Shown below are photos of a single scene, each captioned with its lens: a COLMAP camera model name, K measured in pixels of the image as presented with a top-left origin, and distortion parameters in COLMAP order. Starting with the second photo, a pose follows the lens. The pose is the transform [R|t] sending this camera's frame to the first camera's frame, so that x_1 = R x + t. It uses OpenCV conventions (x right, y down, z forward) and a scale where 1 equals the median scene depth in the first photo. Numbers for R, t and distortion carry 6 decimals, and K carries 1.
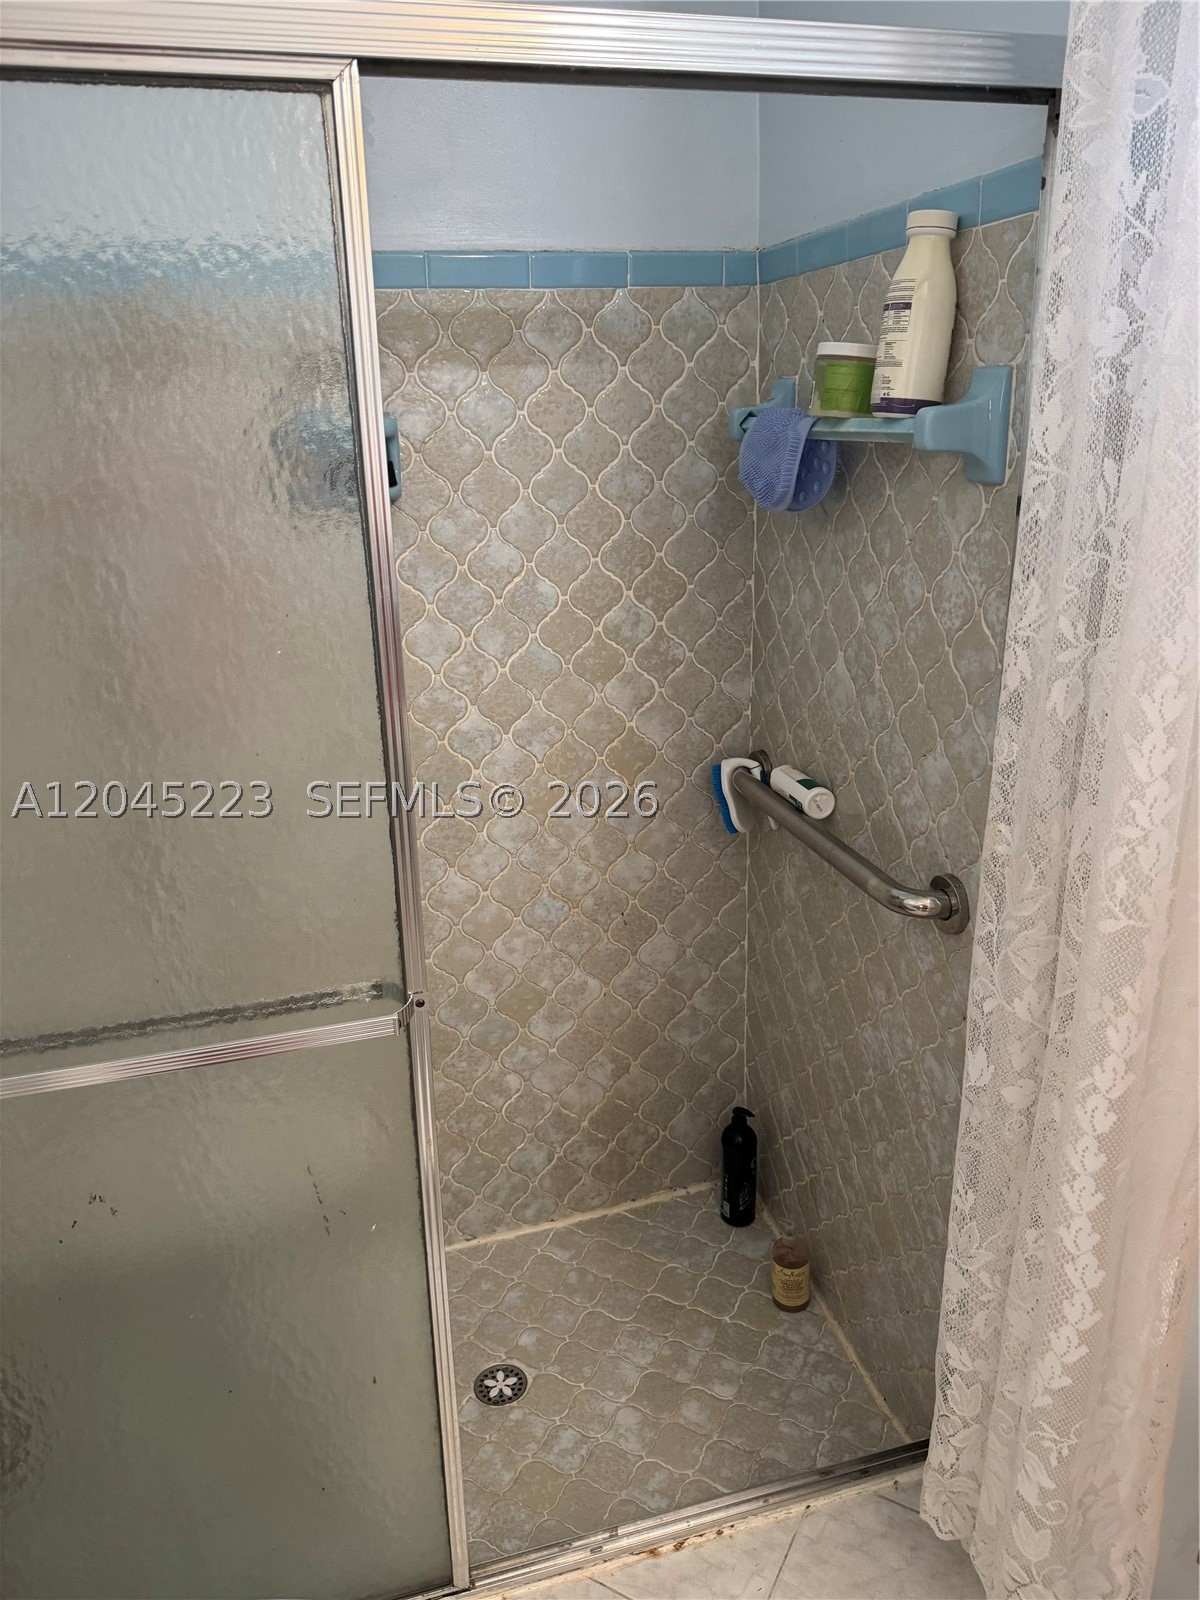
lens RADIAL K [[1123.8, 0, 610.4], [0, 1123.8, 783.9], [0, 0, 1]] dist [0.030494, -0.043664]
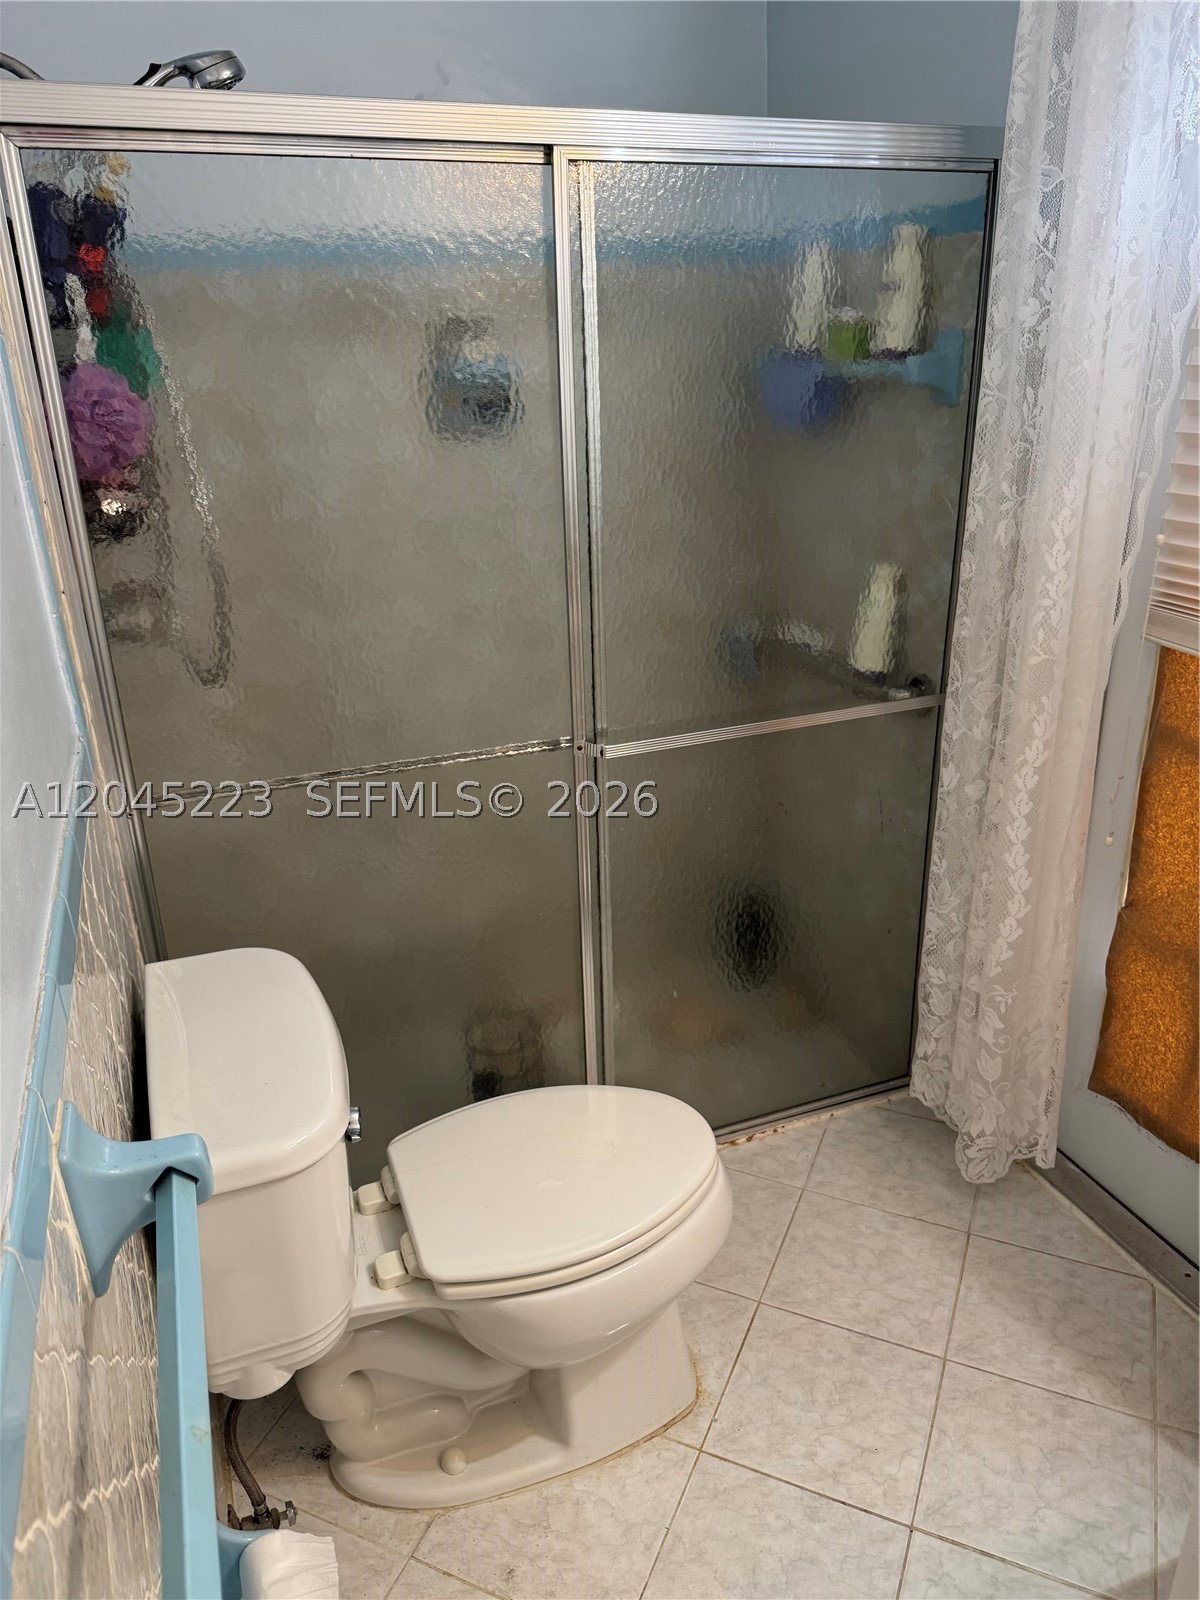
lens RADIAL K [[1123.8, 0, 587.4], [0, 1123.8, 791.4], [0, 0, 1]] dist [0.030494, -0.043664]
pose [[0.996404, -0.043803, 0.072534, -0.344261], [0.039834, 0.997676, 0.055286, 0.185461], [-0.074787, -0.052198, 0.995832, -0.627220]]
